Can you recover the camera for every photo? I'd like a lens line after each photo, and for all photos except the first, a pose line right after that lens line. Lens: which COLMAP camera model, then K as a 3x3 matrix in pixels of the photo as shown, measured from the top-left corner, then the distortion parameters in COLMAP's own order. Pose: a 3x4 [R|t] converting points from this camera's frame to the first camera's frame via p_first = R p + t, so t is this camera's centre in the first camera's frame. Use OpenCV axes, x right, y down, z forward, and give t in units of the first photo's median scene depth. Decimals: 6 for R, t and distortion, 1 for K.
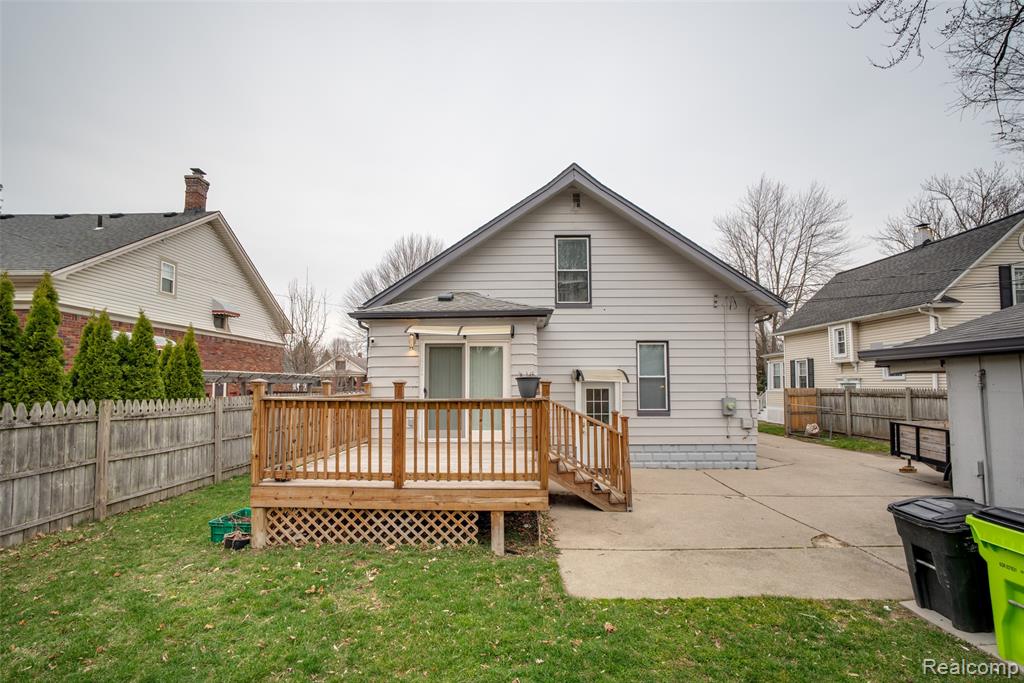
lens RADIAL K [[428.6, 0, 514.0], [0, 428.6, 367.5], [0, 0, 1]] dist [-0.017015, 0.003115]
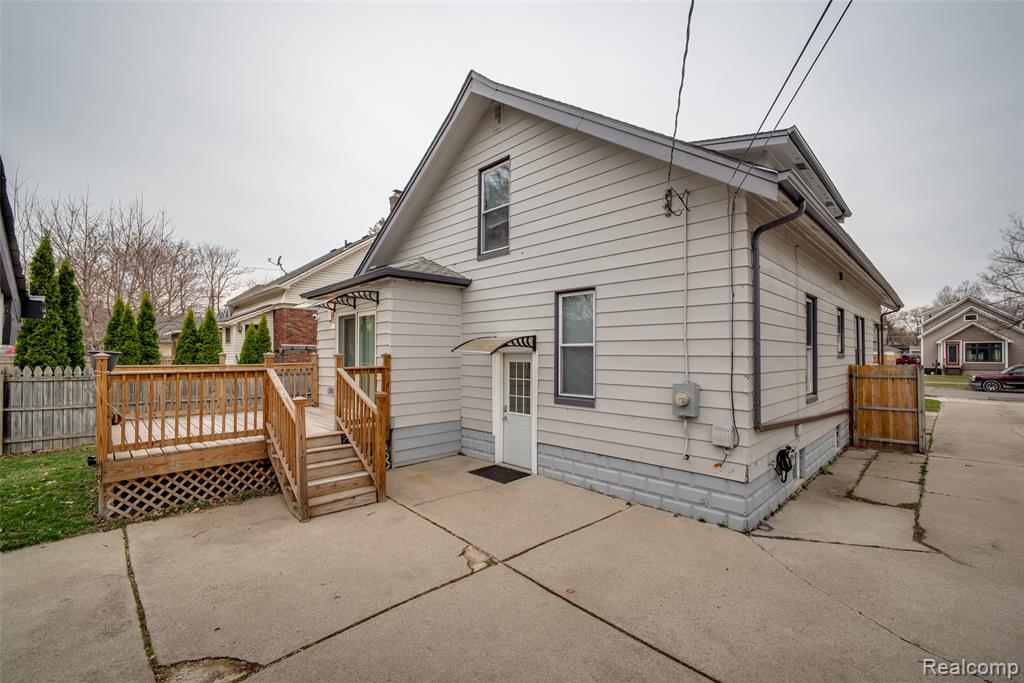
lens RADIAL K [[428.6, 0, 516.7], [0, 428.6, 345.7], [0, 0, 1]] dist [-0.017015, 0.003115]
pose [[0.719013, -0.010370, -0.694919, 0.716035], [0.029451, 0.999445, 0.015557, 0.009959], [0.694372, -0.031652, 0.718920, 0.475051]]
